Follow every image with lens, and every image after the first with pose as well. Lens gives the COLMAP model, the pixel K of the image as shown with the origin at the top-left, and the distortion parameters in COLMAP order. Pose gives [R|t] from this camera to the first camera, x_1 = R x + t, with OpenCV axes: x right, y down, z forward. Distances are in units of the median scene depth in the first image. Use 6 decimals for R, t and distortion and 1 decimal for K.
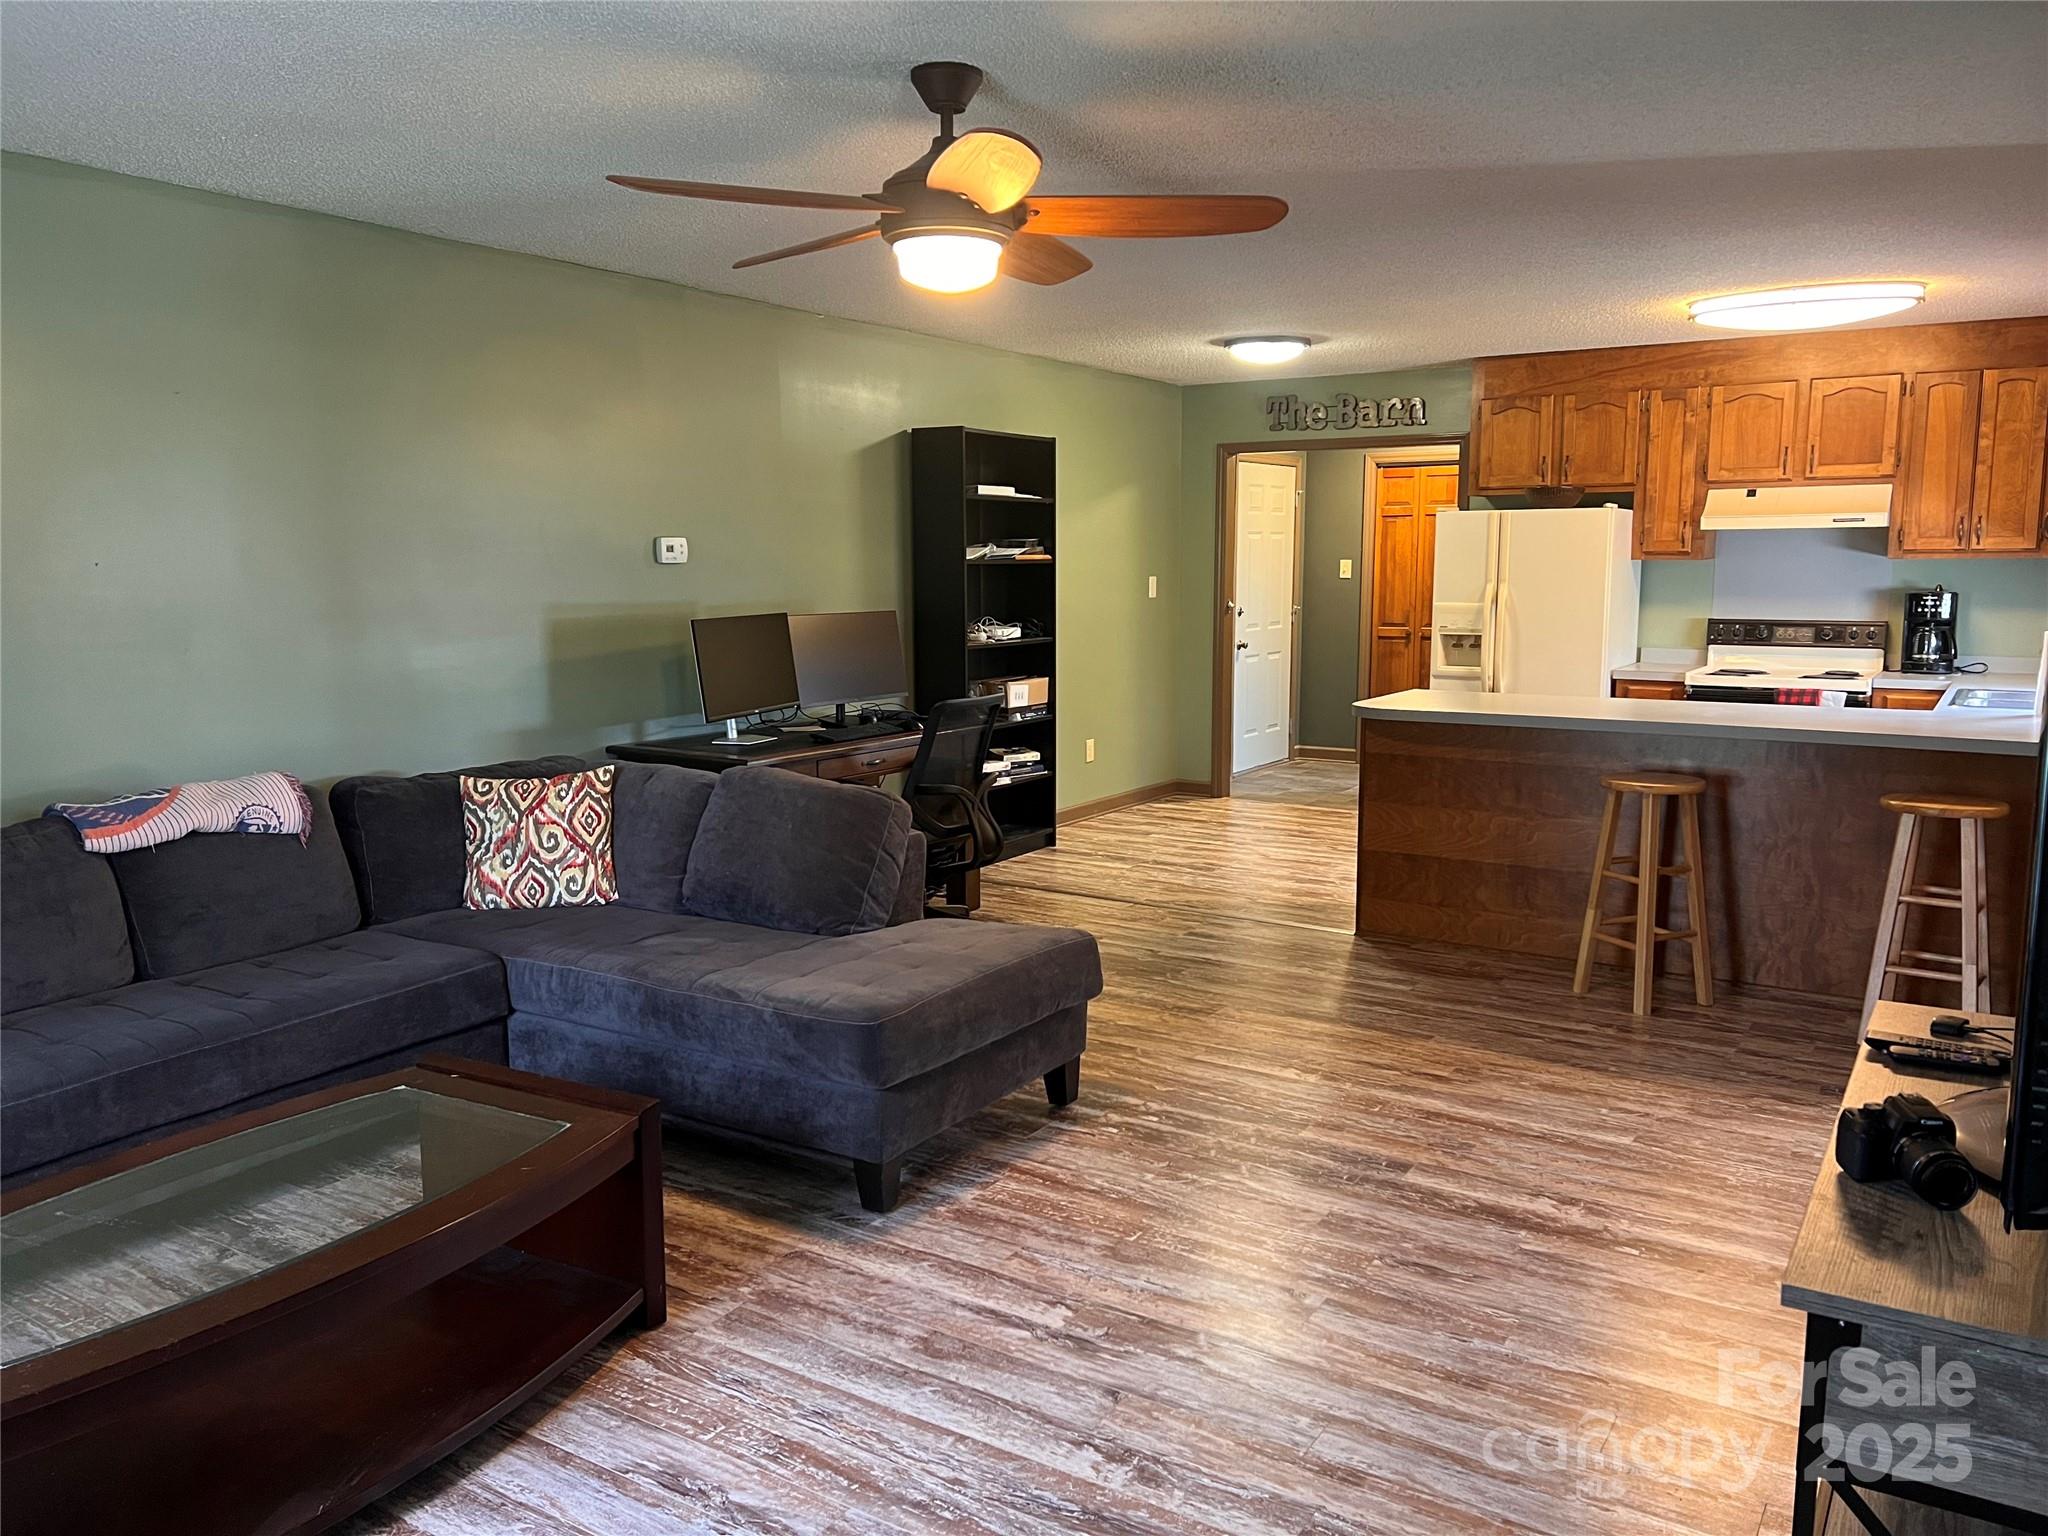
lens RADIAL K [[1573.4, 0, 1032.9], [0, 1573.4, 771.0], [0, 0, 1]] dist [0.061866, -0.073106]
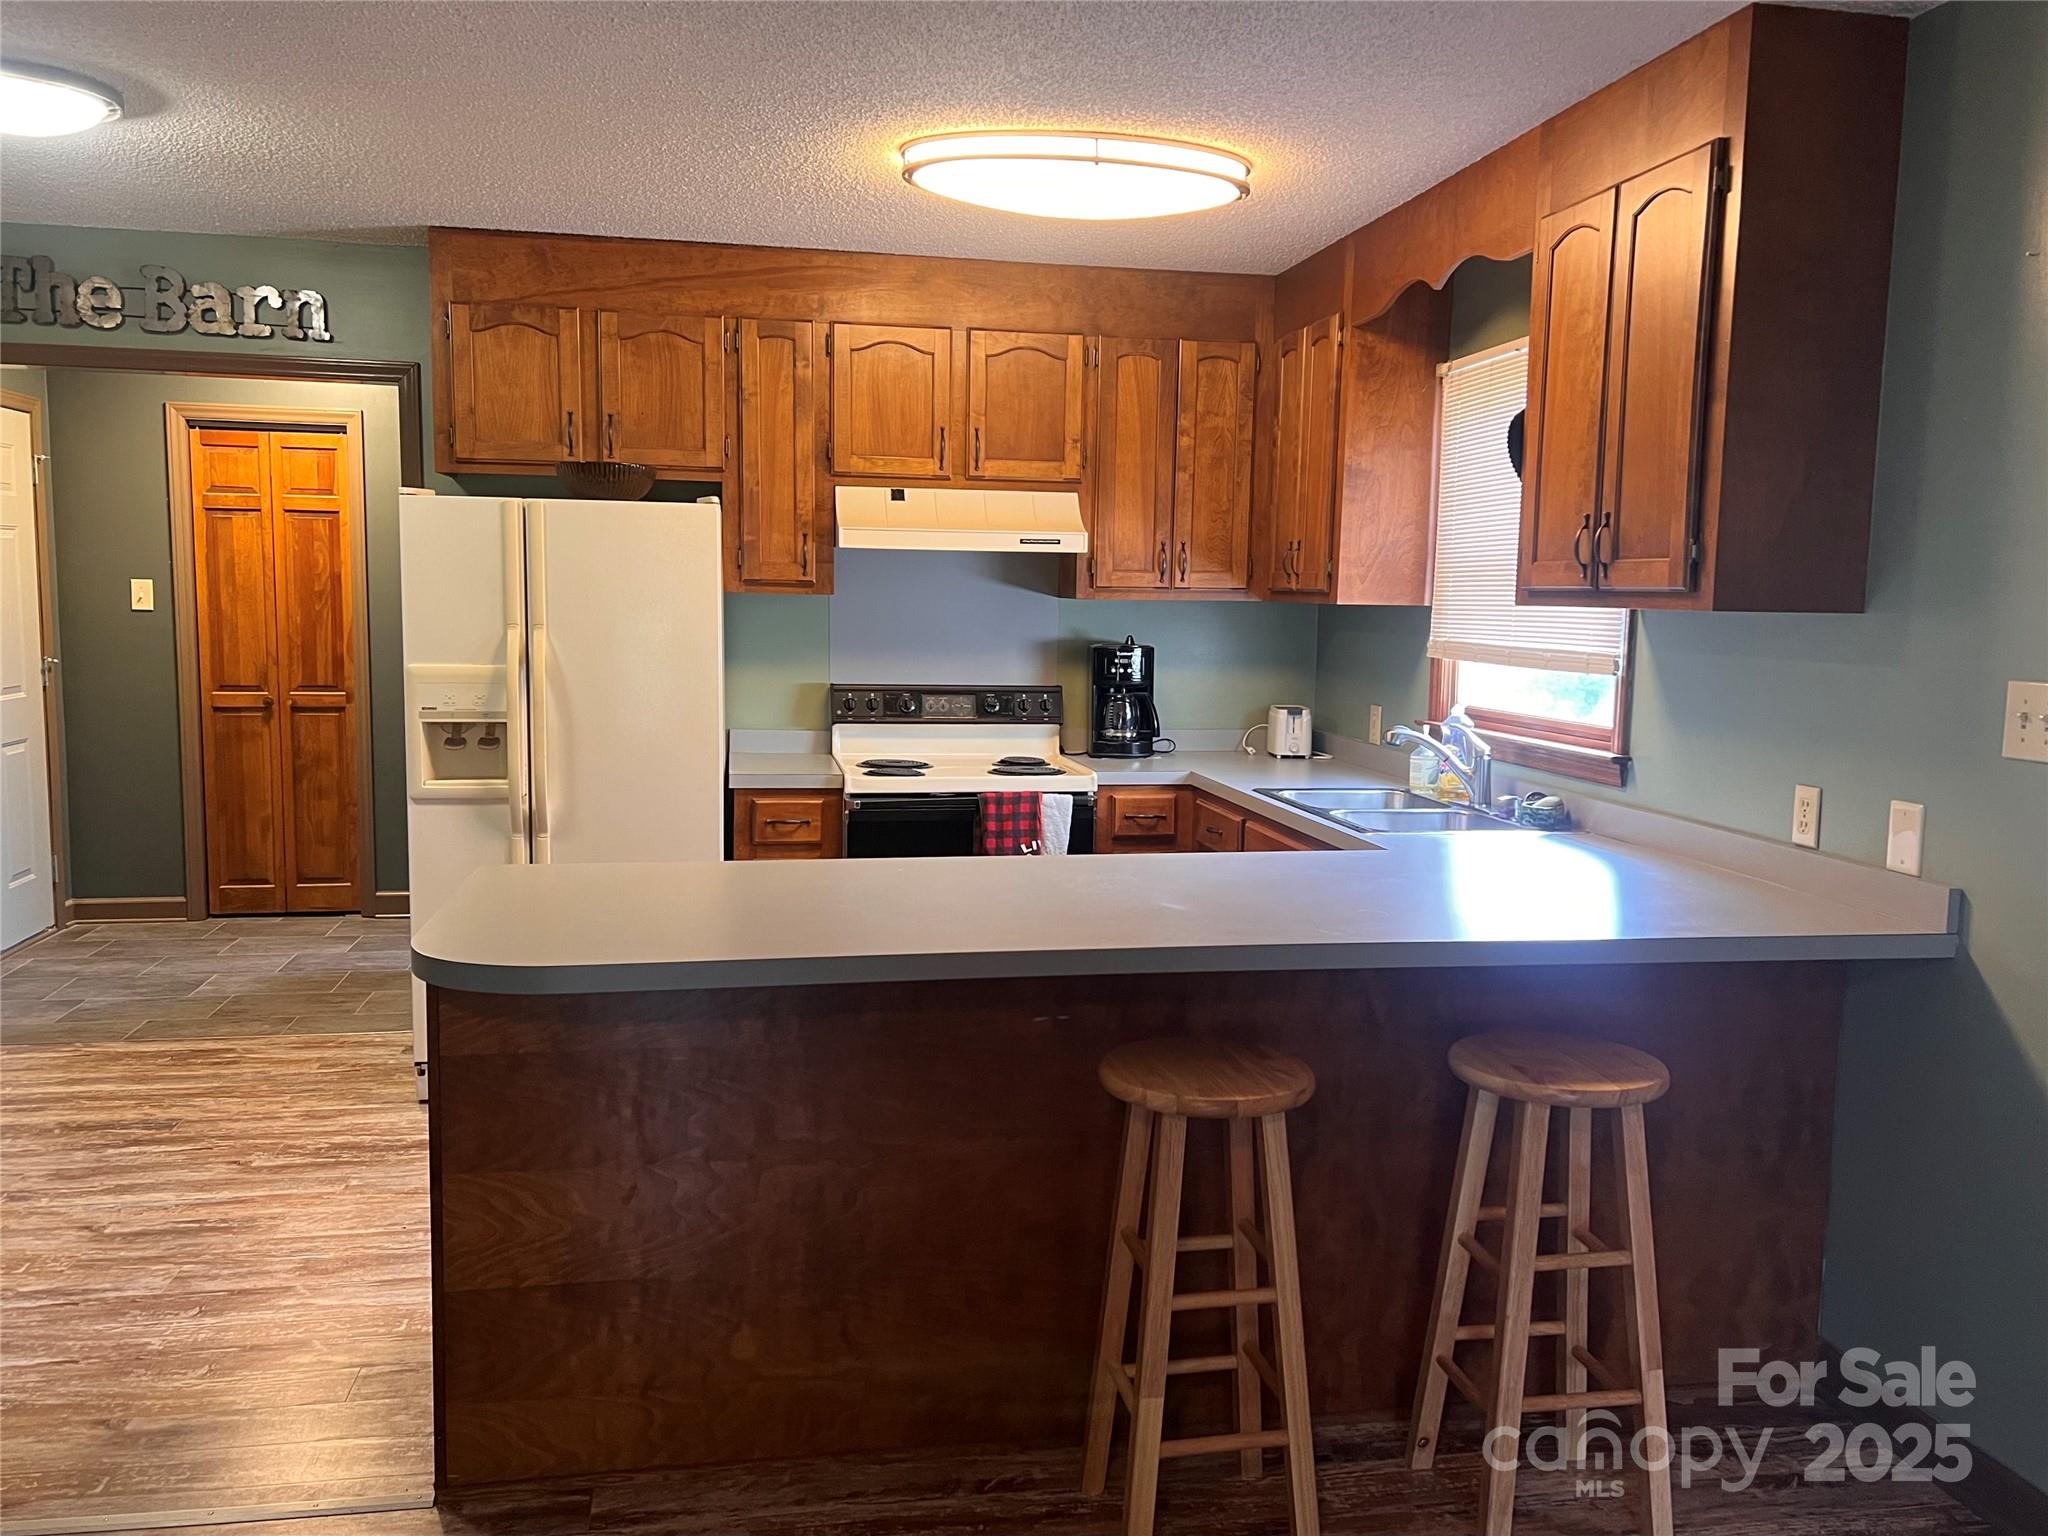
lens RADIAL K [[1573.4, 0, 1032.9], [0, 1573.4, 771.0], [0, 0, 1]] dist [0.061866, -0.073106]
pose [[0.724720, -0.061933, 0.686255, 0.027869], [0.073837, 0.997198, 0.012019, -0.046628], [-0.685076, 0.041961, 0.727262, 0.354851]]
